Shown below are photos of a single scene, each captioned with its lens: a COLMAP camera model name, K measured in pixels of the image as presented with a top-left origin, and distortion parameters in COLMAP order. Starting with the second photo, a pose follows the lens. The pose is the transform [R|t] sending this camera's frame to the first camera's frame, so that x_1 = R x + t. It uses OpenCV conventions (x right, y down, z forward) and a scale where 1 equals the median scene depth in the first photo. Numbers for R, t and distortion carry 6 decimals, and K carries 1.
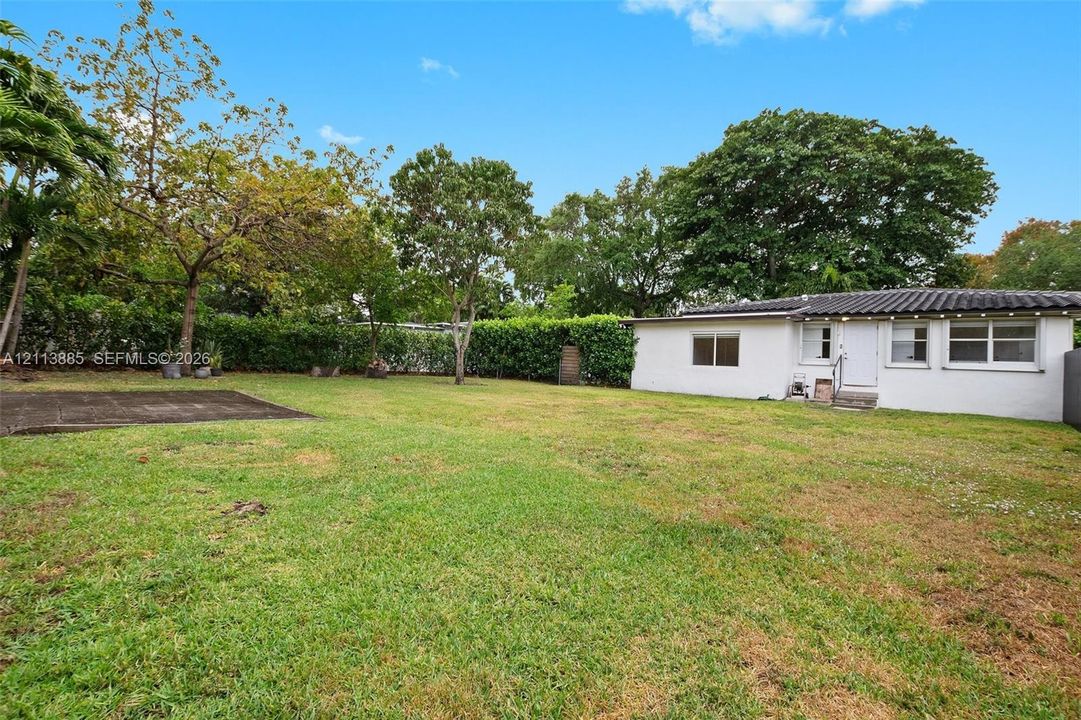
lens RADIAL K [[538.2, 0, 545.1], [0, 538.2, 348.1], [0, 0, 1]] dist [-0.011435, -0.000230]
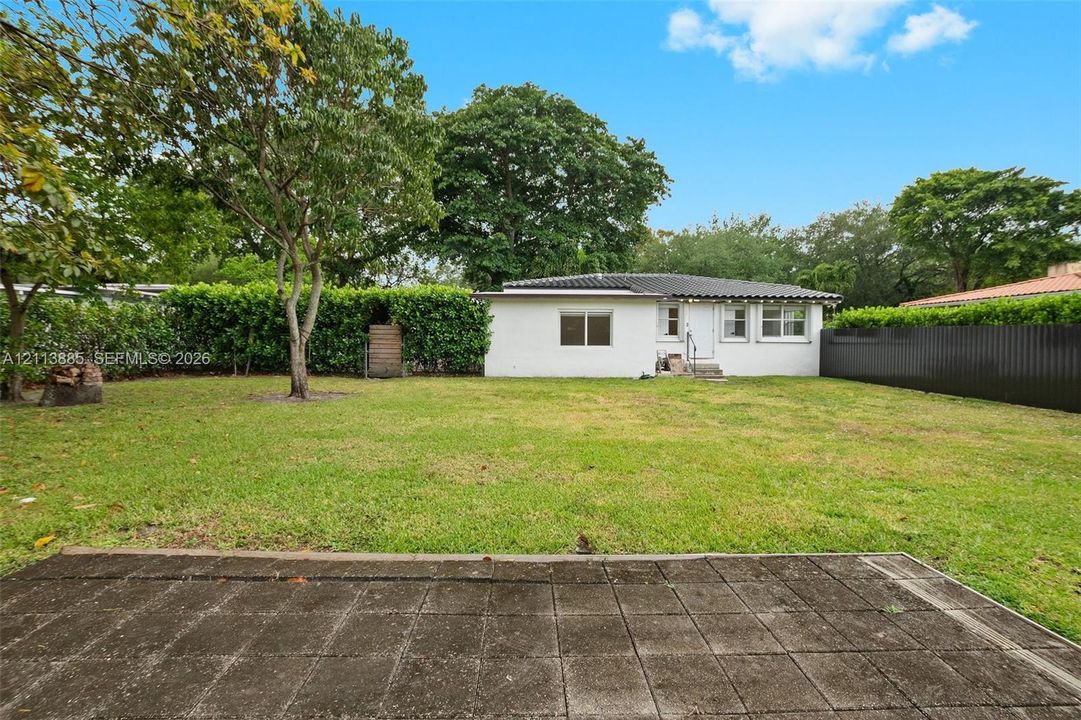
lens RADIAL K [[538.2, 0, 545.1], [0, 538.2, 348.1], [0, 0, 1]] dist [-0.011435, -0.000230]
pose [[0.665217, -0.047639, 0.745128, -0.465907], [0.001117, 0.998025, 0.062811, -0.023780], [-0.746649, -0.040951, 0.663957, 0.427956]]
